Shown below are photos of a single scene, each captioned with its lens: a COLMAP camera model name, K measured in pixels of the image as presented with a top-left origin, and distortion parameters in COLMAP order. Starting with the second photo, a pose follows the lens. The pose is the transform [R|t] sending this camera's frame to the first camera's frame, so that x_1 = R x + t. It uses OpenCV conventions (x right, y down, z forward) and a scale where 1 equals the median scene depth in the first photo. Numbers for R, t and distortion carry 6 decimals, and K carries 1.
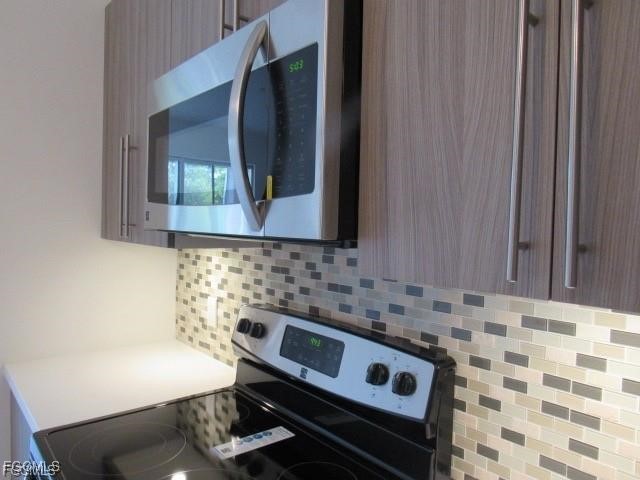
lens RADIAL K [[457.0, 0, 320.0], [0, 457.0, 240.5], [0, 0, 1]] dist [-0.010096, -0.001500]
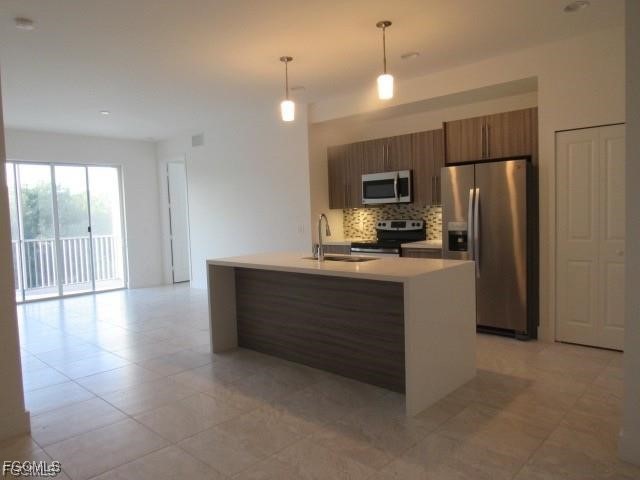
lens RADIAL K [[457.0, 0, 319.9], [0, 457.0, 238.7], [0, 0, 1]] dist [-0.010096, -0.001500]
pose [[0.991465, -0.073562, 0.107639, -1.777163], [0.070456, 0.996989, 0.032387, 0.195320], [-0.109698, -0.024527, 0.993662, -4.913712]]
